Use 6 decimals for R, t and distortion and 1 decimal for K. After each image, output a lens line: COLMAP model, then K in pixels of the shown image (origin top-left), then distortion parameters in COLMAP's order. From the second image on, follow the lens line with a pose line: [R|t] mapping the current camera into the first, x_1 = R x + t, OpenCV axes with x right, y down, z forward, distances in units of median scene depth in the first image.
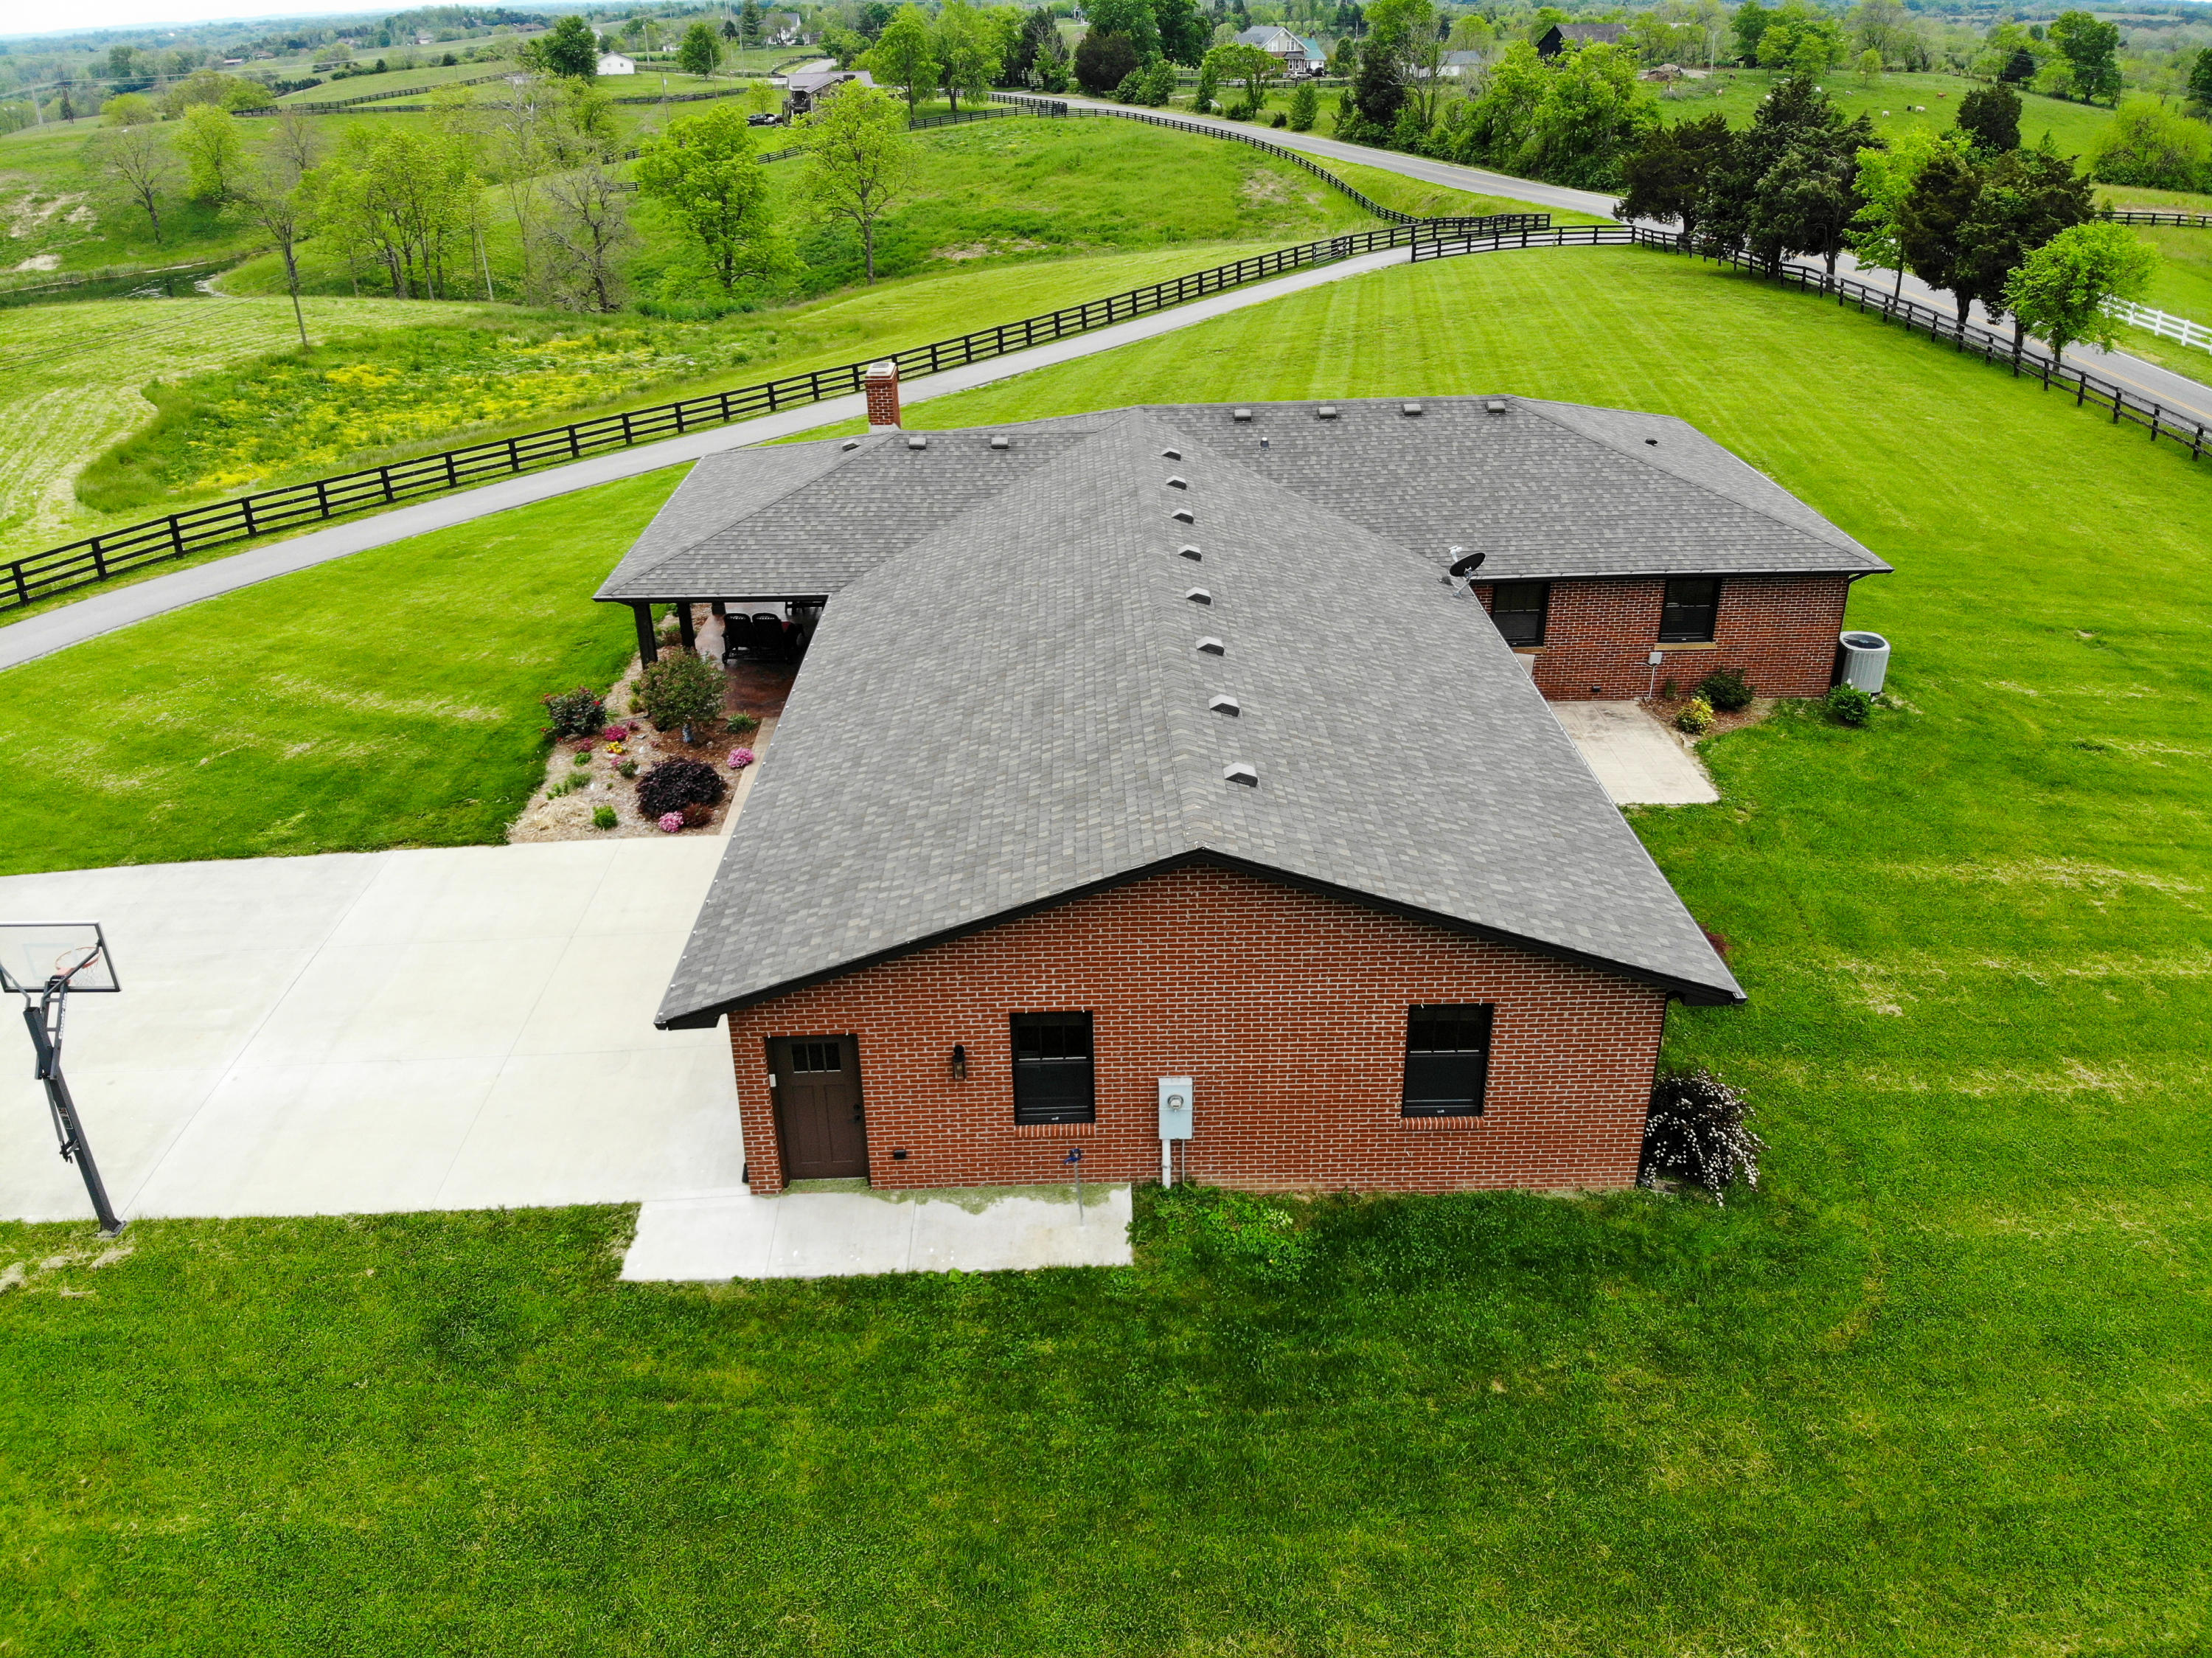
lens RADIAL K [[1635.9, 0, 1138.4], [0, 1635.9, 798.4], [0, 0, 1]] dist [0.034088, -0.141257]
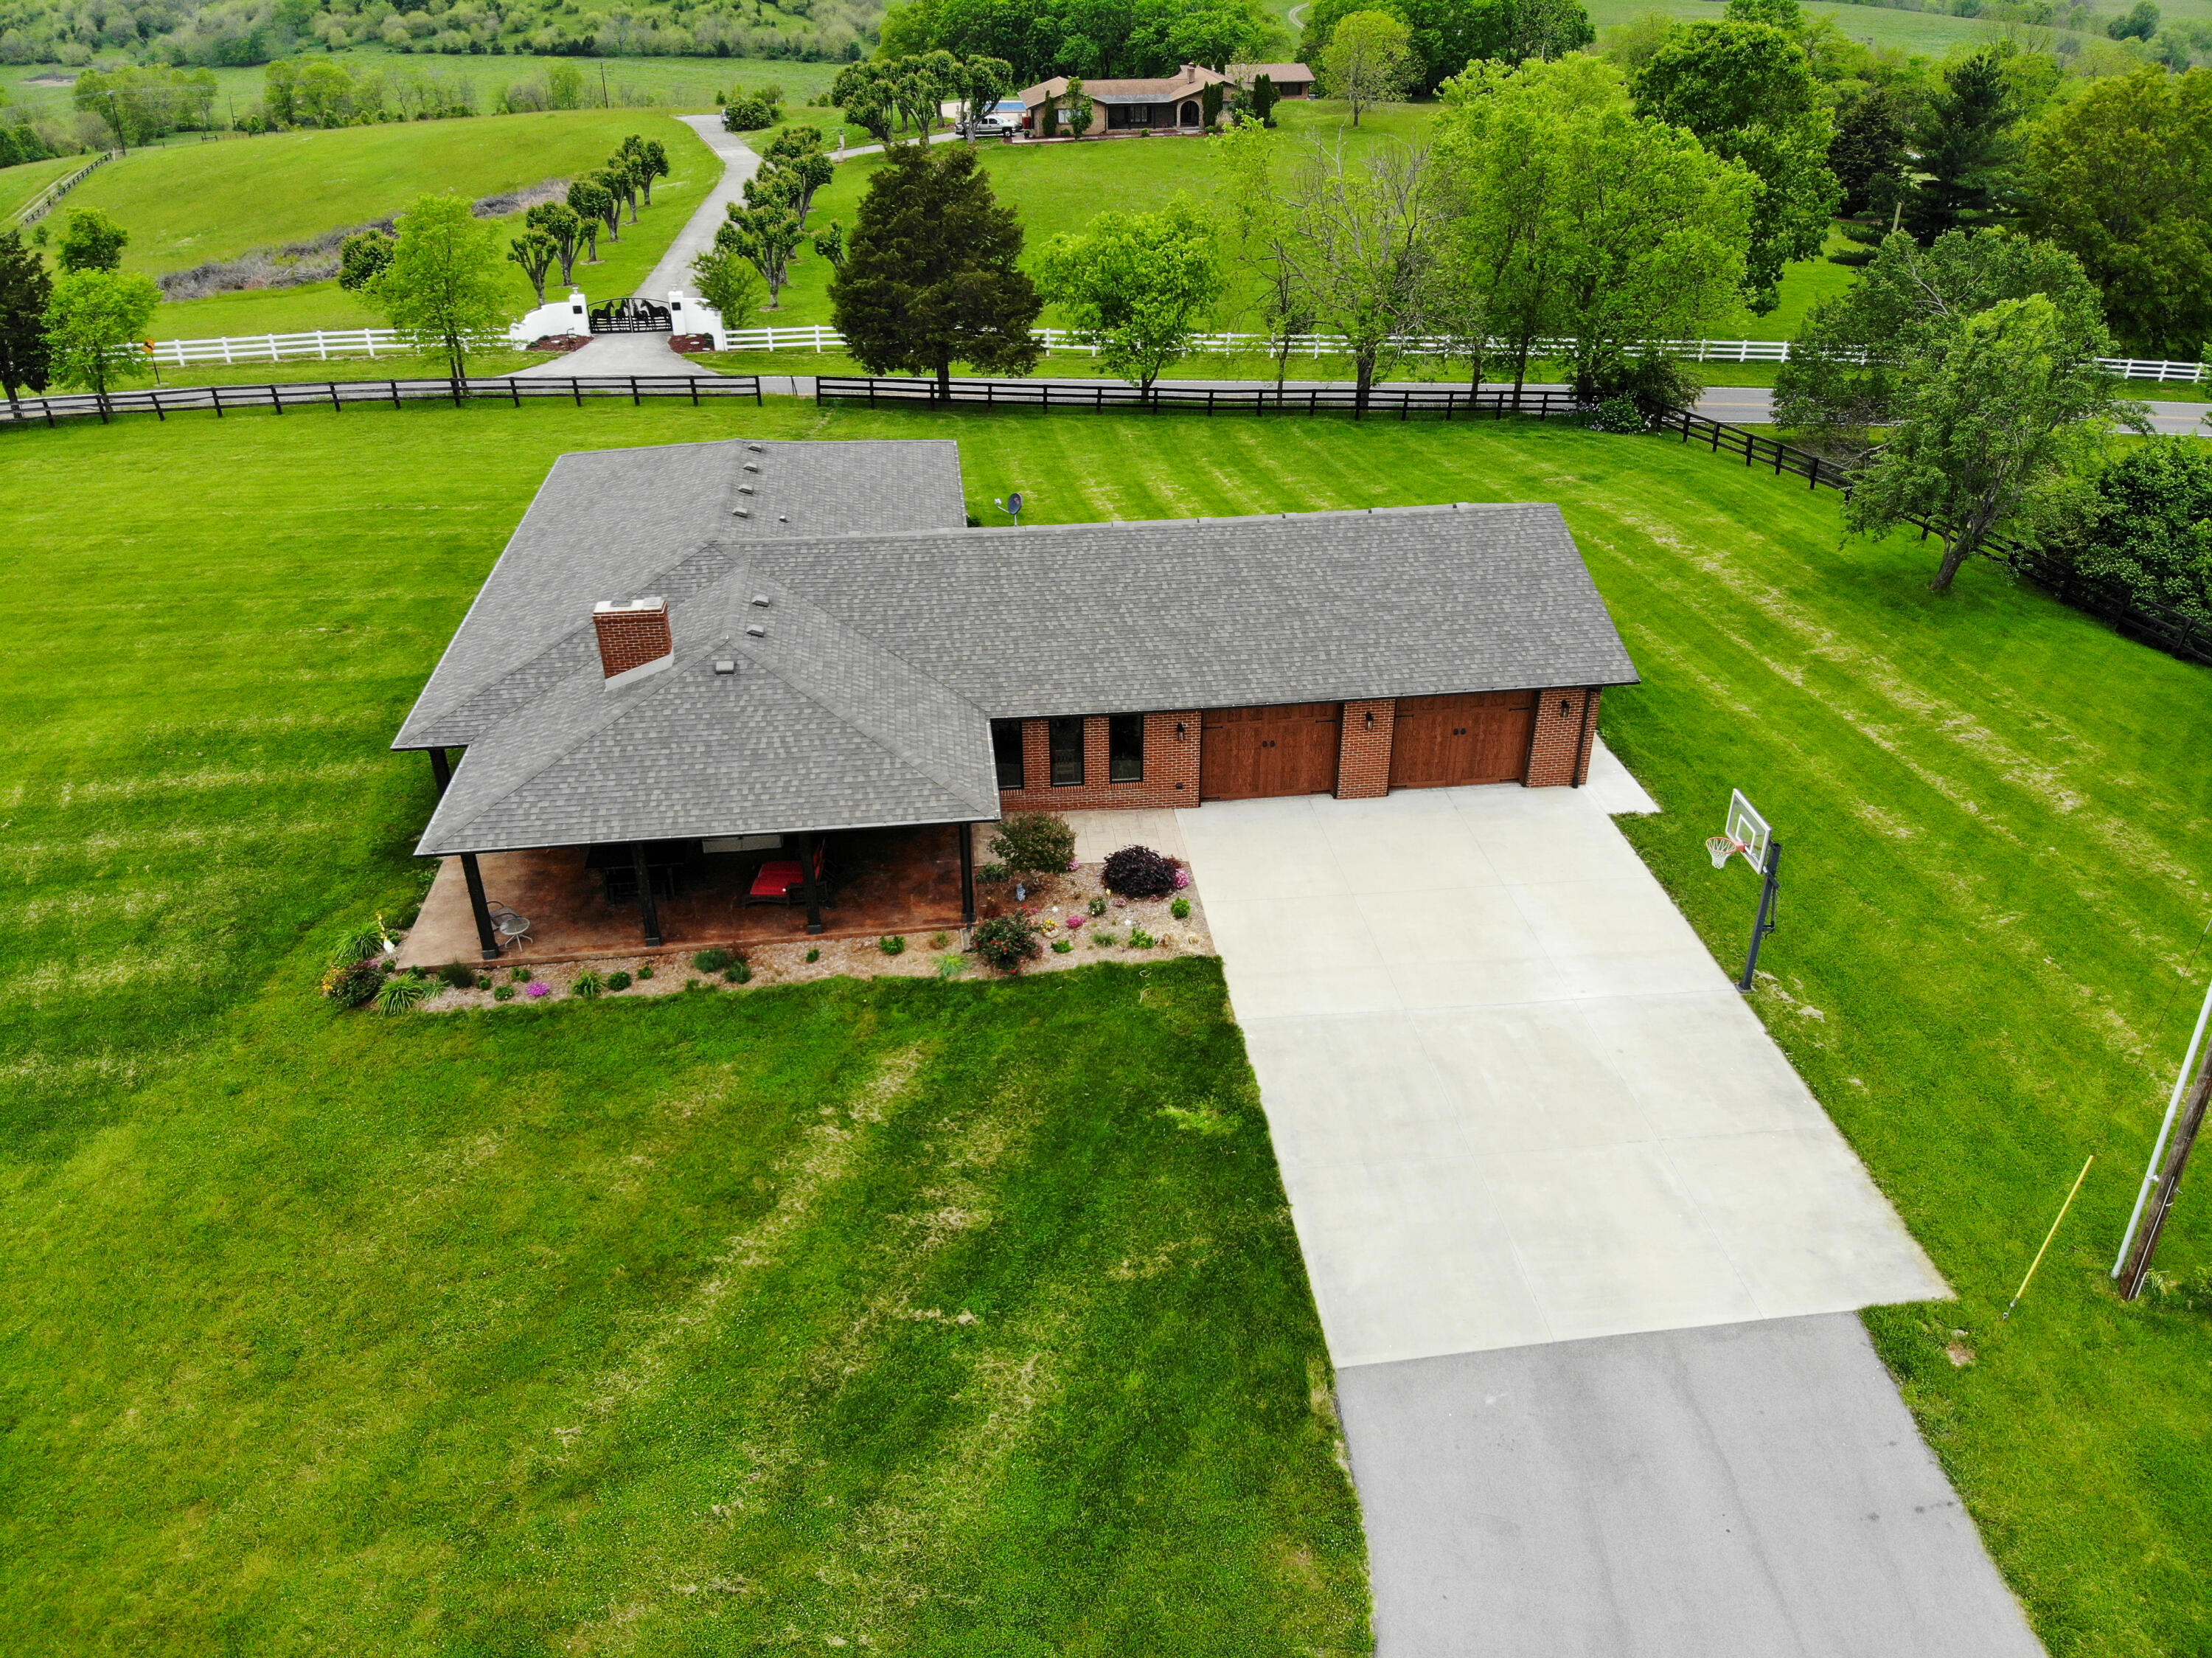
lens RADIAL K [[1635.9, 0, 1107.5], [0, 1635.9, 792.5], [0, 0, 1]] dist [0.034088, -0.141257]
pose [[-0.077281, -0.468188, 0.880243, -1.013467], [0.447424, 0.772702, 0.450270, -0.464346], [-0.890977, 0.428639, 0.149764, 0.653770]]
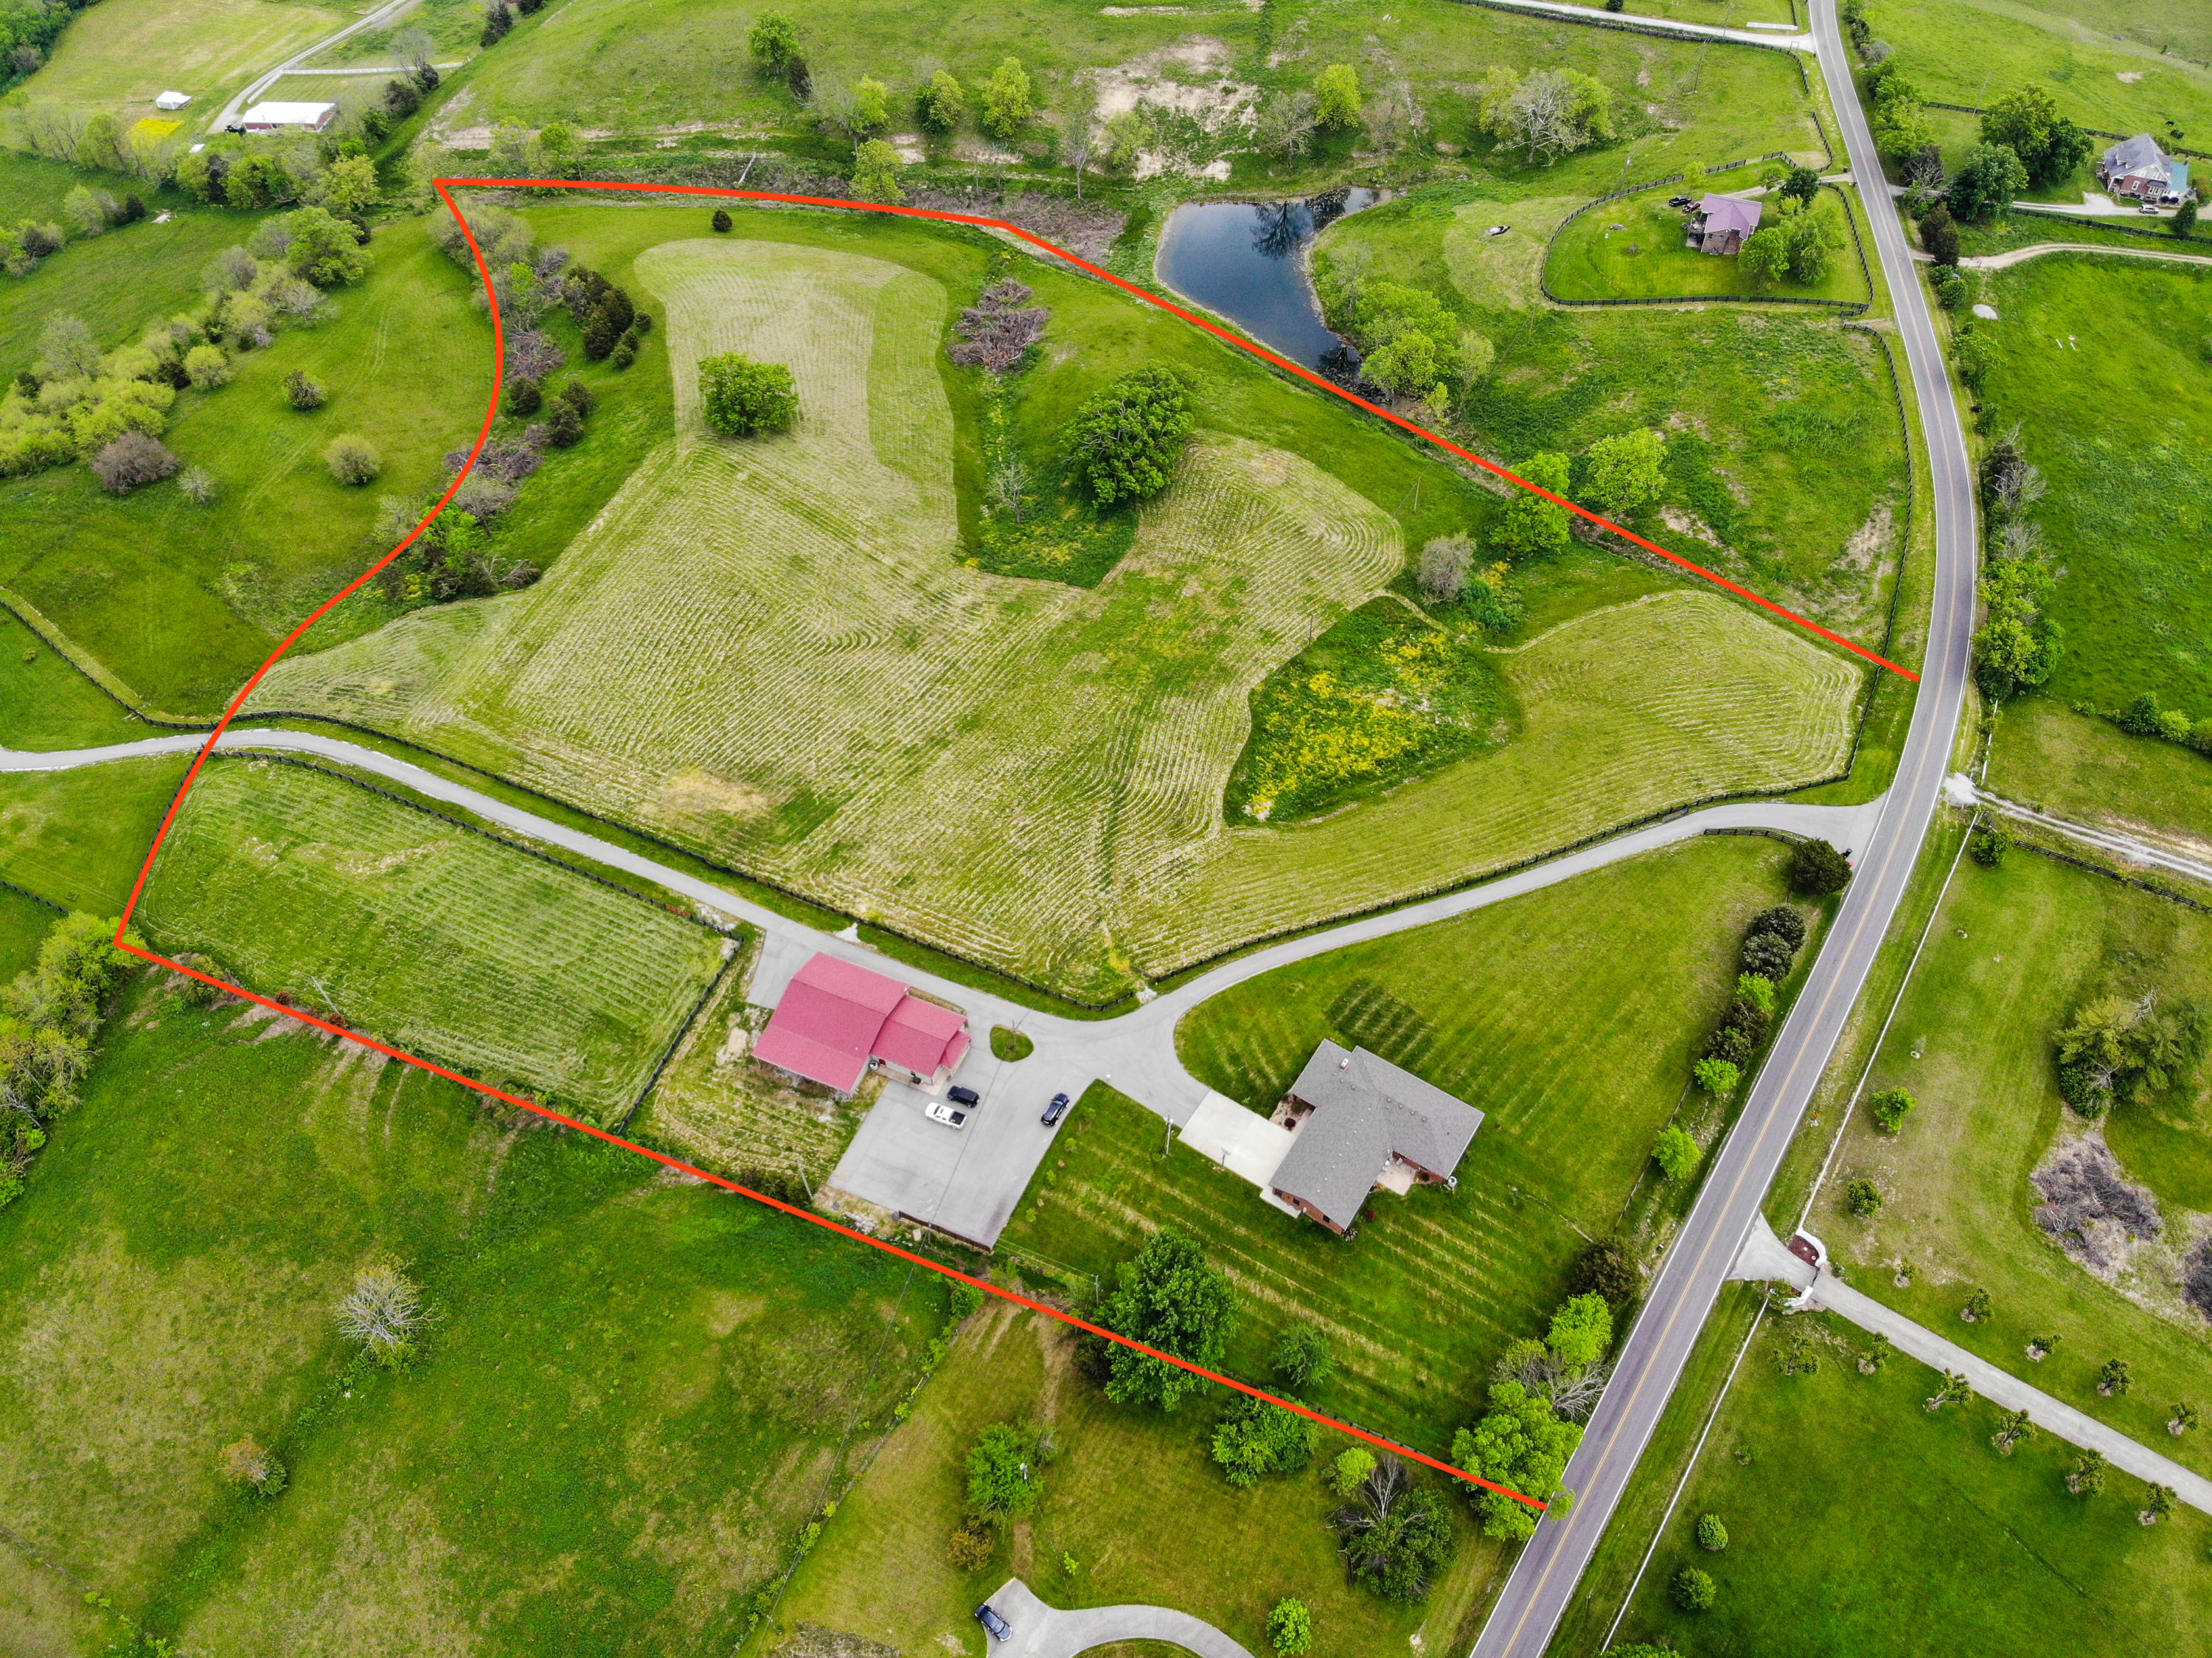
lens RADIAL K [[1575.5, 0, 1100.5], [0, 1575.5, 845.9], [0, 0, 1]] dist [0.059436, -0.133097]
pose [[0.810828, 0.460079, -0.361780, 0.921740], [-0.258068, 0.835831, 0.484548, -3.745886], [0.525317, -0.299522, 0.796447, -4.237123]]
